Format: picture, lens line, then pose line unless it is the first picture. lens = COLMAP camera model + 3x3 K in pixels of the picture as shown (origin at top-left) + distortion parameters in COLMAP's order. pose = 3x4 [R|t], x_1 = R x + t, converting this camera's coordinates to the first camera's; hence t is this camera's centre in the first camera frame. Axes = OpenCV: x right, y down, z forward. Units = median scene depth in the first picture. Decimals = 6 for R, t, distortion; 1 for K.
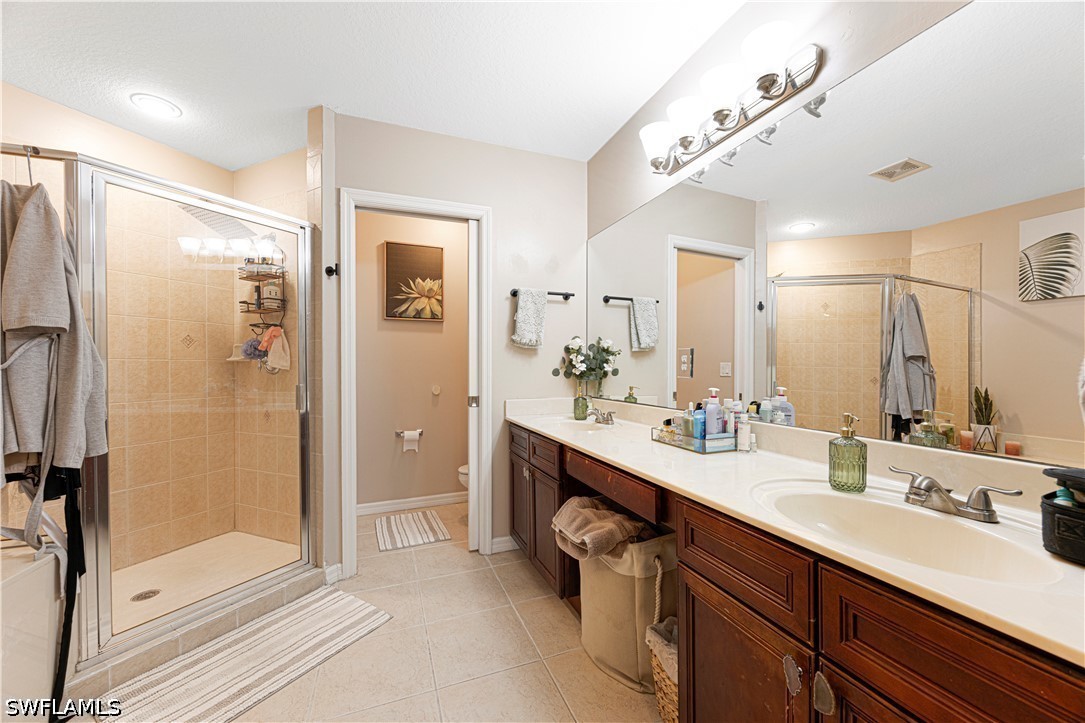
lens RADIAL K [[415.6, 0, 543.8], [0, 415.6, 369.1], [0, 0, 1]] dist [-0.001057, -0.000220]
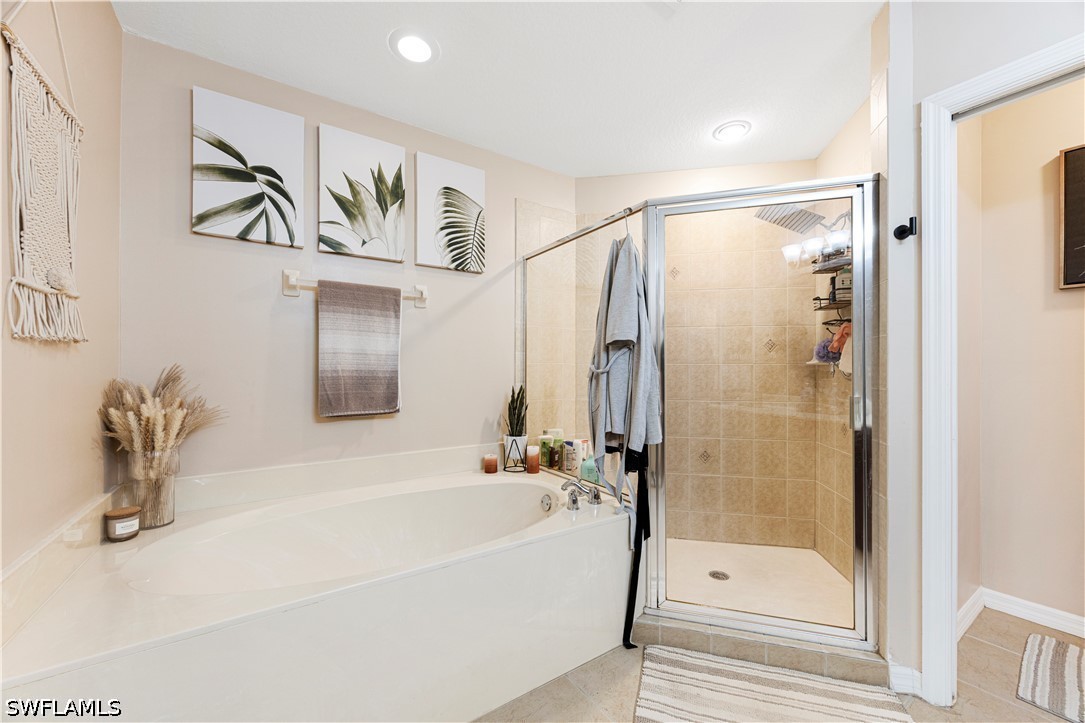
lens RADIAL K [[413.0, 0, 541.5], [0, 413.0, 367.3], [0, 0, 1]] dist [-0.001536, -0.000313]
pose [[0.216895, 0.001832, -0.976193, 0.017998], [-0.012079, 0.999927, -0.000807, -0.007159], [0.976120, 0.011967, 0.216901, 0.285996]]
